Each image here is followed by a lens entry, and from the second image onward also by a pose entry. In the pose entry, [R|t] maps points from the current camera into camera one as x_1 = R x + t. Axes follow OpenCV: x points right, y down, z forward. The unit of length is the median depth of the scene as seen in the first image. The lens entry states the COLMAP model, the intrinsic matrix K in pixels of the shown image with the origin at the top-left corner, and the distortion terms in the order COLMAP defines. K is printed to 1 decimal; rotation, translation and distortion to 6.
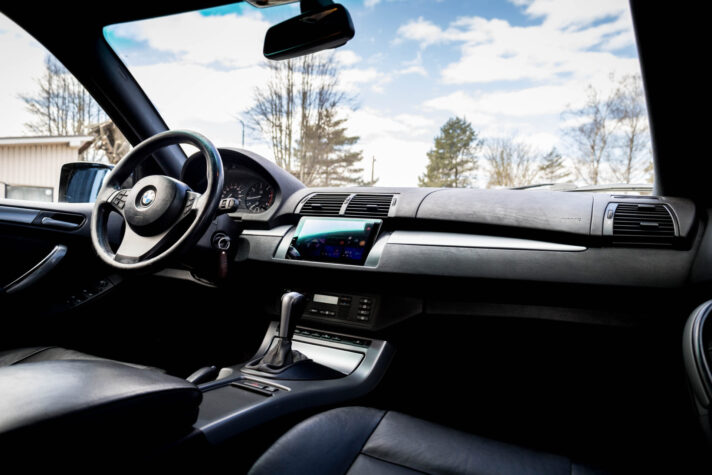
lens RADIAL K [[475.6, 0, 356.0], [0, 475.6, 237.5], [0, 0, 1]] dist [-0.004544, -0.000735]
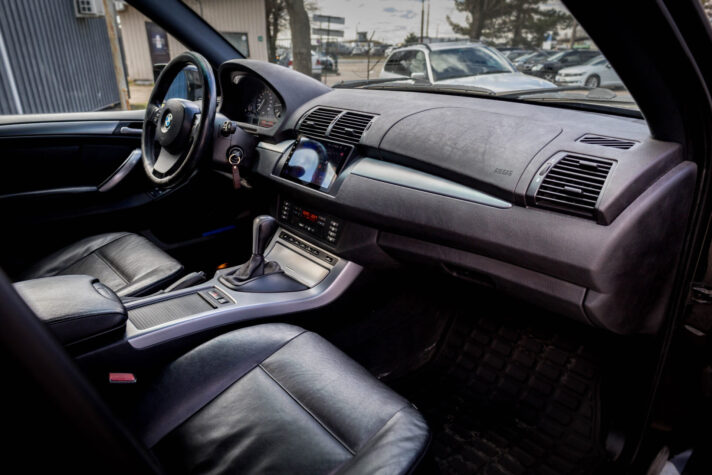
lens RADIAL K [[475.6, 0, 356.0], [0, 475.6, 237.5], [0, 0, 1]] dist [-0.004544, -0.000735]
pose [[0.927013, 0.100721, -0.361250, 0.423521], [0.024406, 0.945016, 0.326112, -0.174069], [0.374234, -0.311127, 0.873584, 0.057945]]
